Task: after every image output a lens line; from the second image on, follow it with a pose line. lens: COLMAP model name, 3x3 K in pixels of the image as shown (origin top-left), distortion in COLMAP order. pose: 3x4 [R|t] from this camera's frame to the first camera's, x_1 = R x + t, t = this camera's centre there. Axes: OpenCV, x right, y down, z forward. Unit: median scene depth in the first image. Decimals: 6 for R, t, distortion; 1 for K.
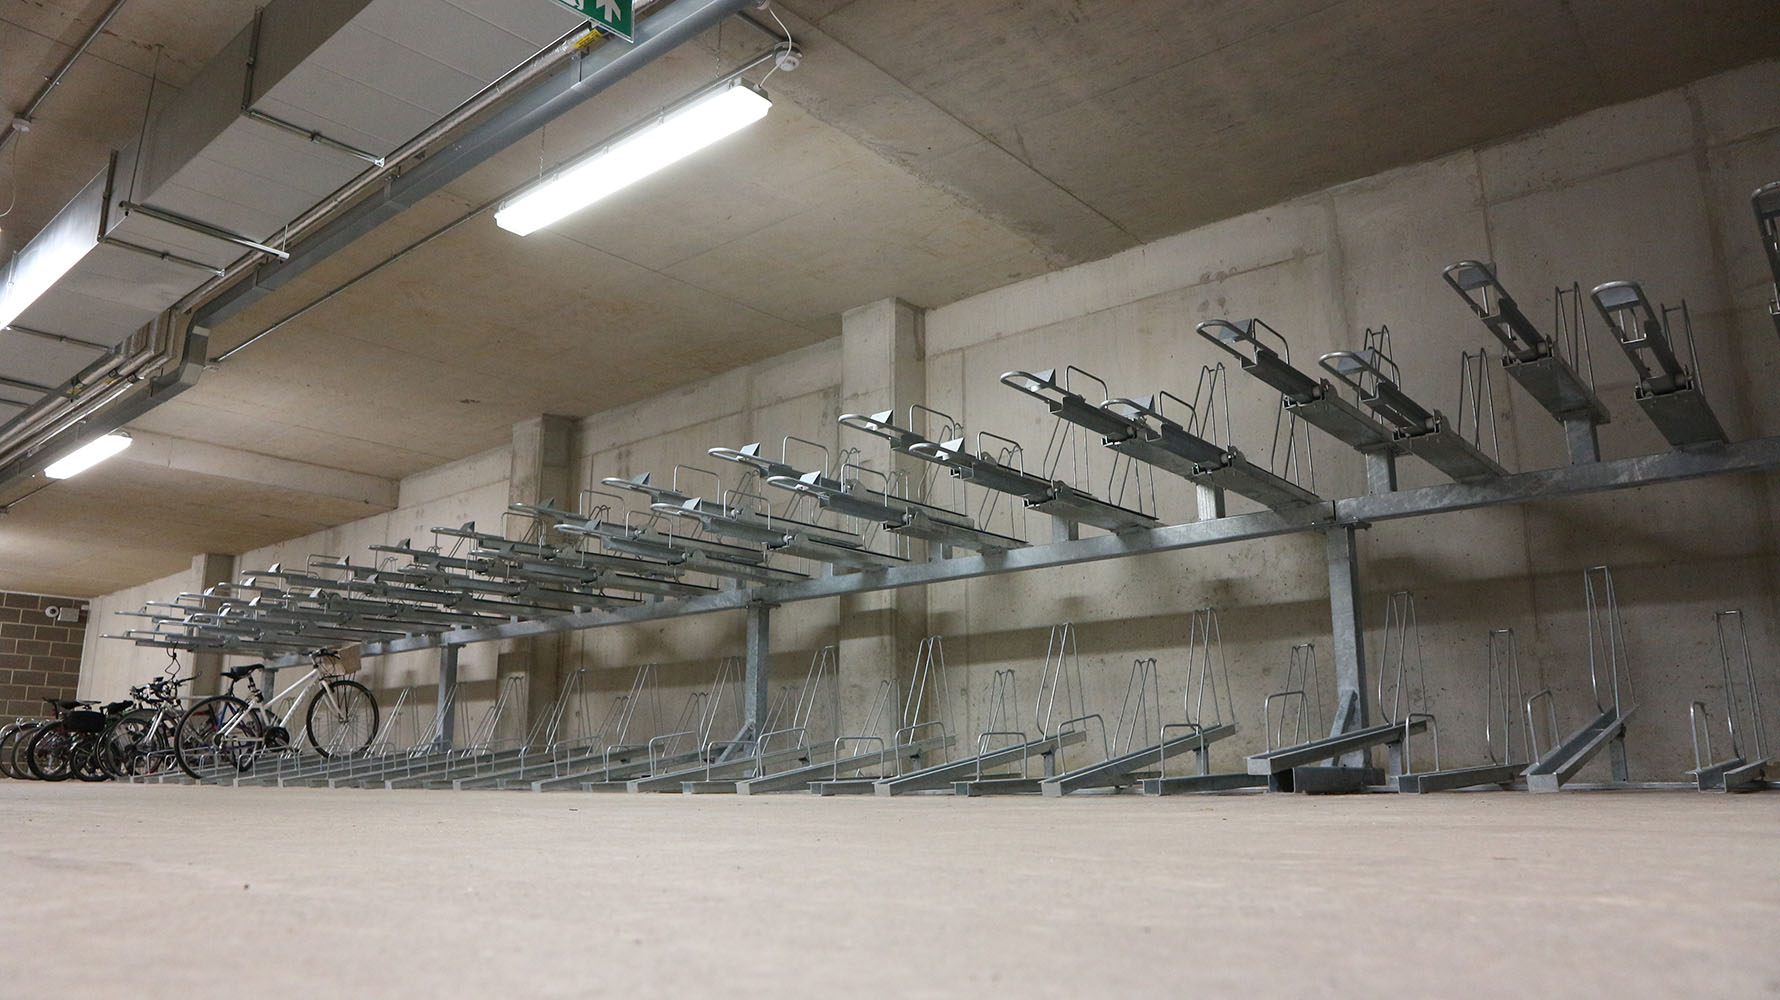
lens RADIAL K [[1240.5, 0, 890.0], [0, 1240.5, 500.0], [0, 0, 1]] dist [-0.142783, 0.099694]
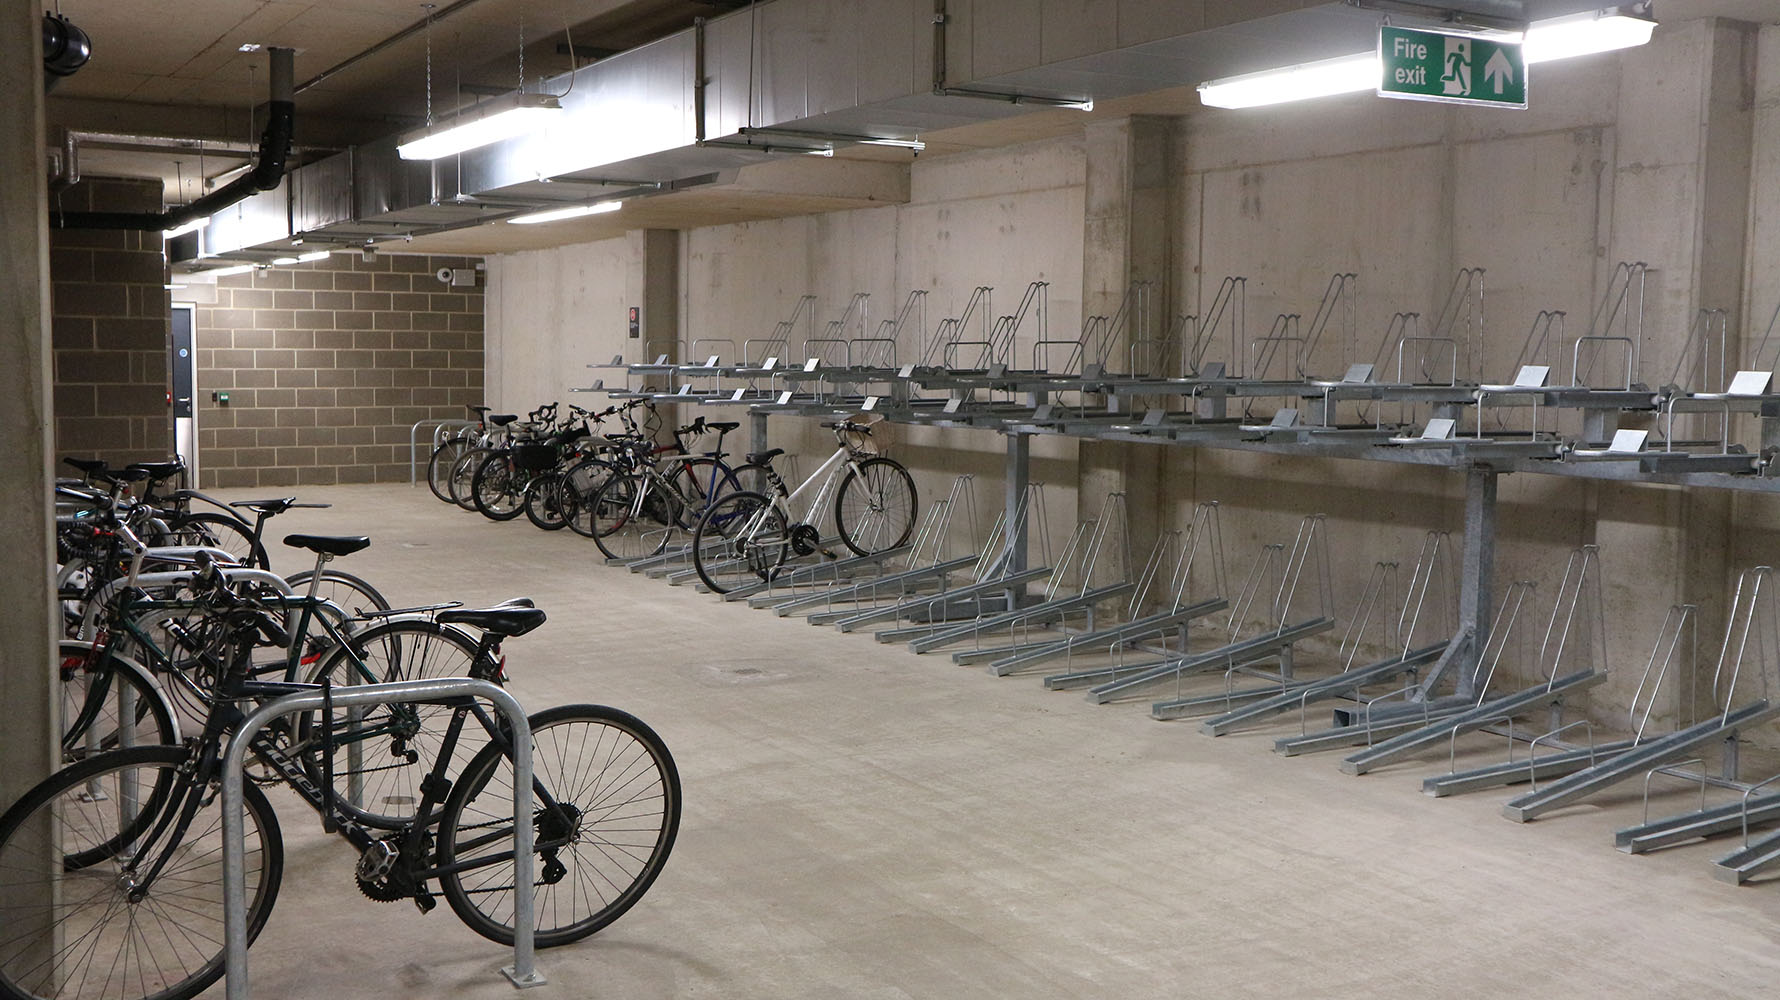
lens RADIAL K [[1792.2, 0, 890.0], [0, 1792.2, 500.0], [0, 0, 1]] dist [-0.004290, 0.035737]
pose [[0.949496, 0.043019, -0.310816, -0.081175], [0.053472, 0.953884, 0.295373, -0.173767], [0.309190, -0.297075, 0.903409, -0.061974]]
